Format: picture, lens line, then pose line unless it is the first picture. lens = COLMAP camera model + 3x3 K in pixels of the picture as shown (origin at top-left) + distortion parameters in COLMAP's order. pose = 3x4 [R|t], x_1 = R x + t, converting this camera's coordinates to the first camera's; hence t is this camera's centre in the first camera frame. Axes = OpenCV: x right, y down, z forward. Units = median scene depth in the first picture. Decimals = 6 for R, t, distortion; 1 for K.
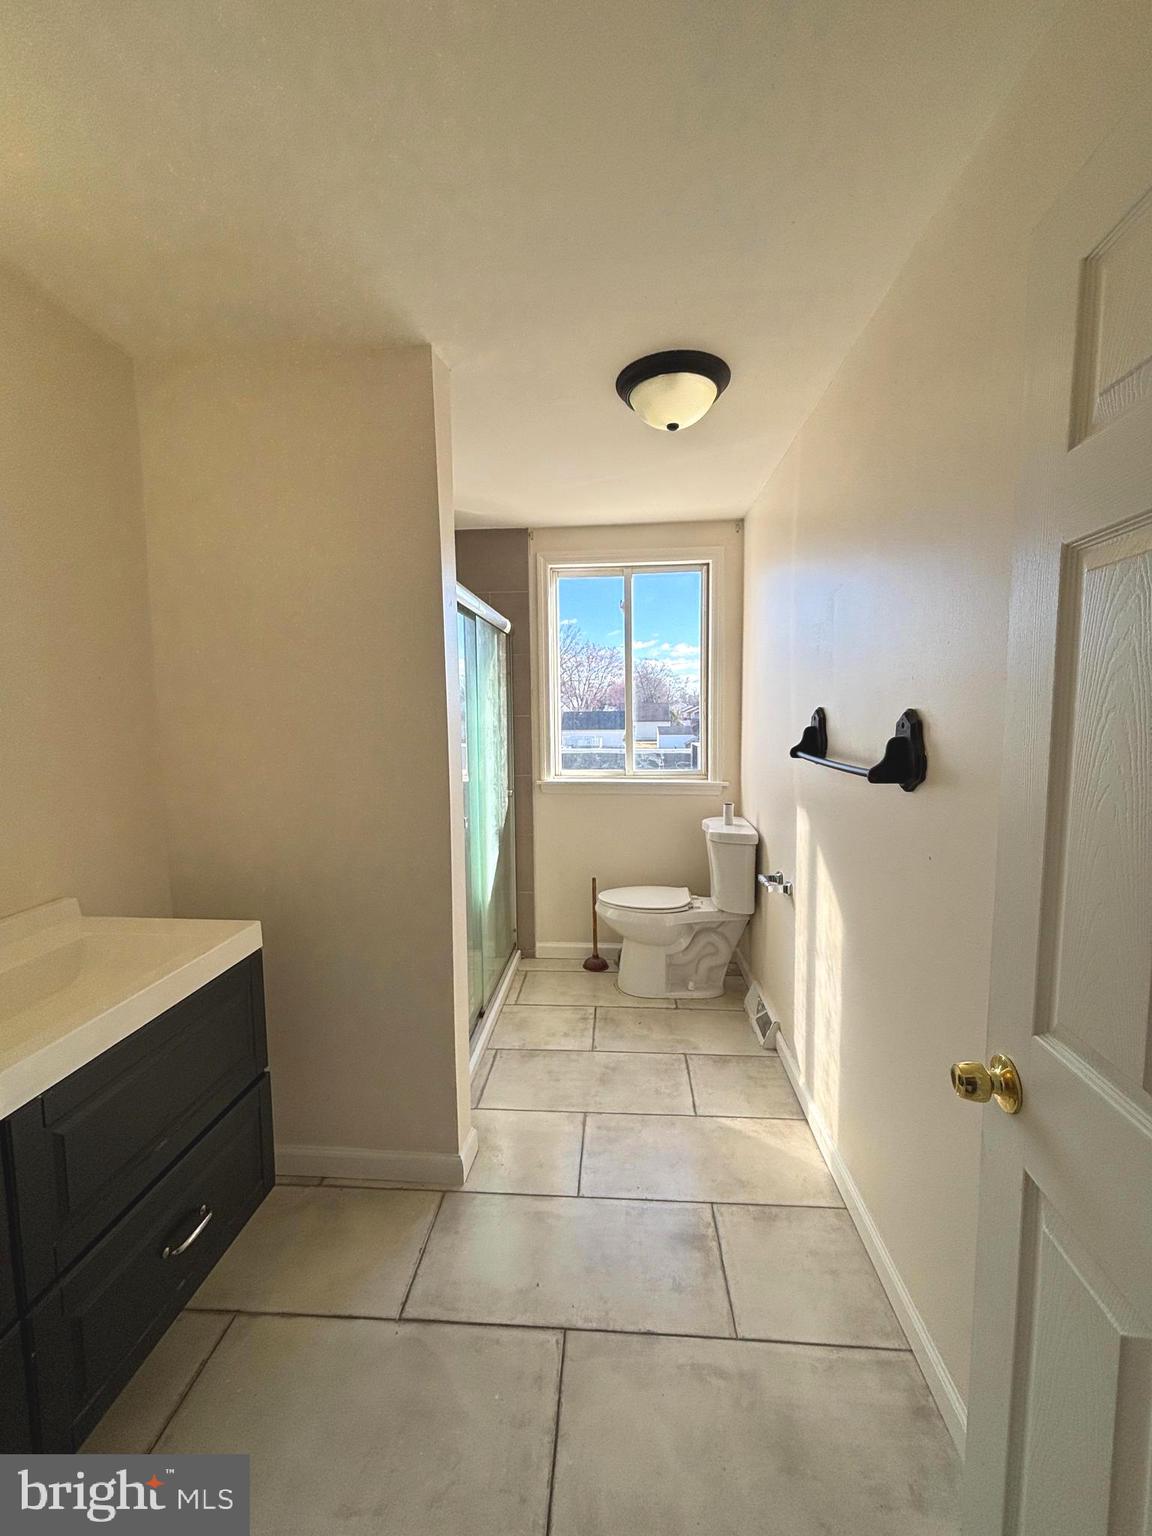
lens RADIAL K [[621.7, 0, 576.0], [0, 621.7, 768.0], [0, 0, 1]] dist [-0.000821, 0.000145]
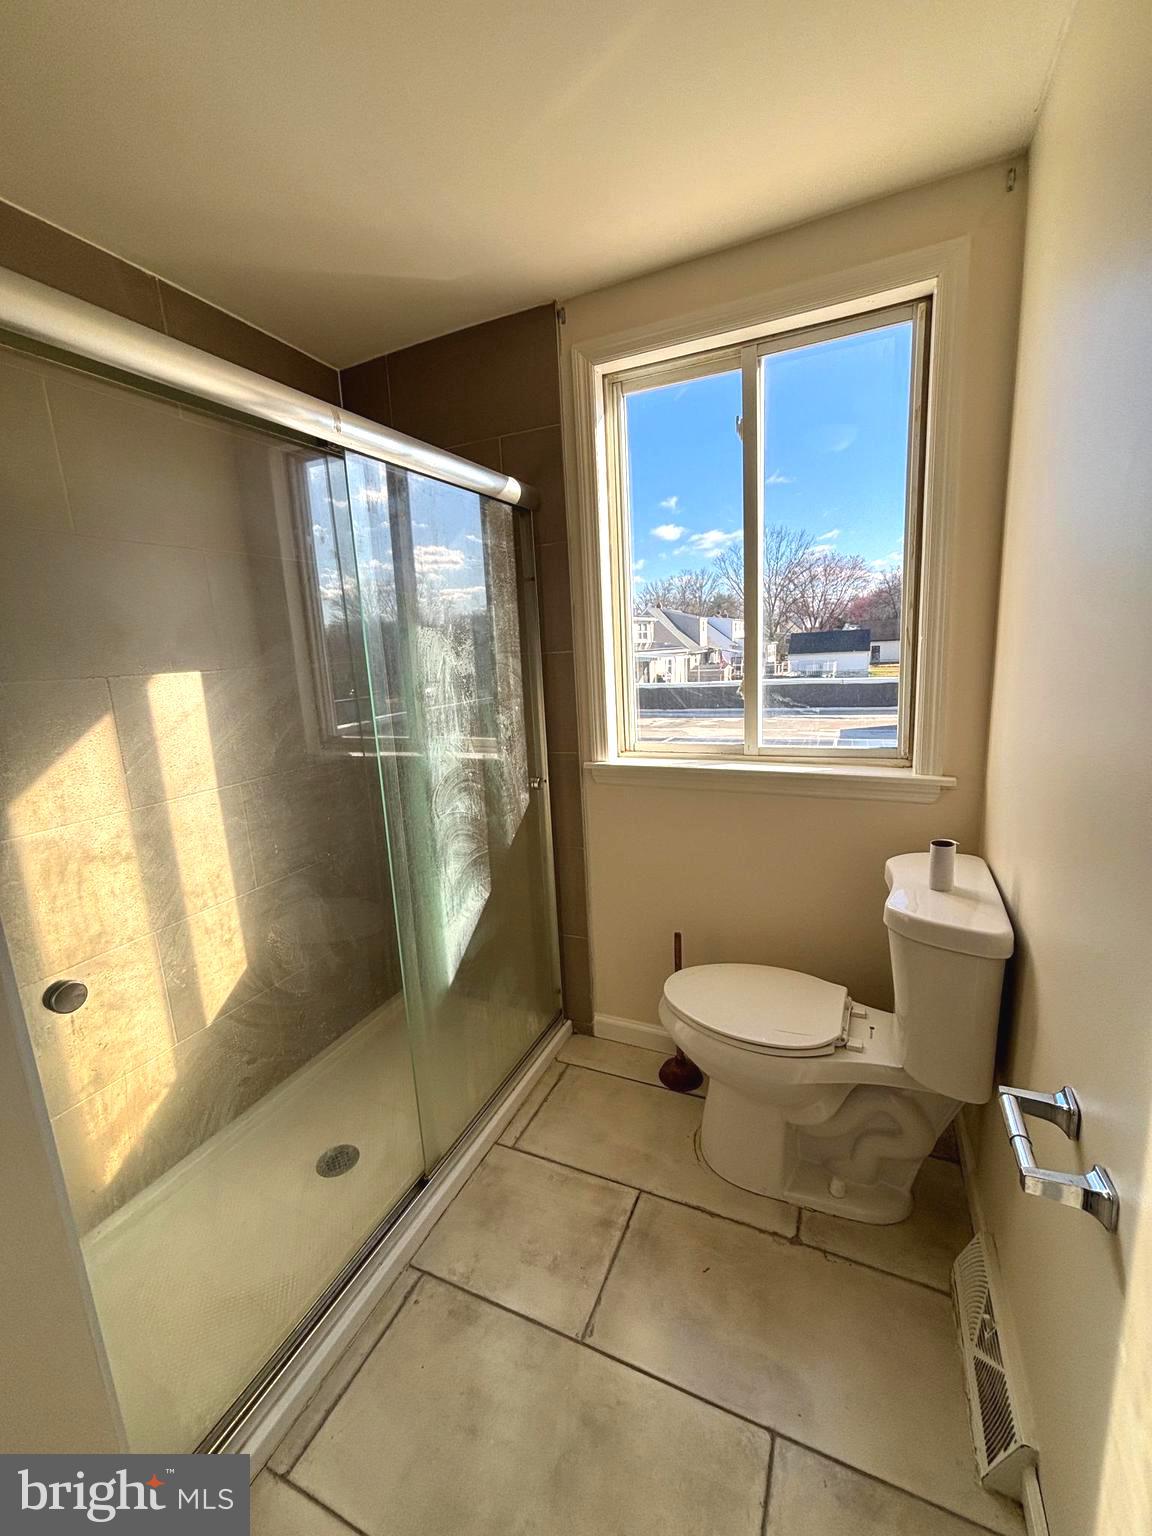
lens RADIAL K [[619.4, 0, 571.5], [0, 619.4, 765.6], [0, 0, 1]] dist [-0.018618, 0.006046]
pose [[0.932809, 0.029500, -0.359162, 0.144457], [0.011783, 0.993614, 0.112214, -0.044875], [0.360179, -0.108906, 0.926505, 0.472772]]
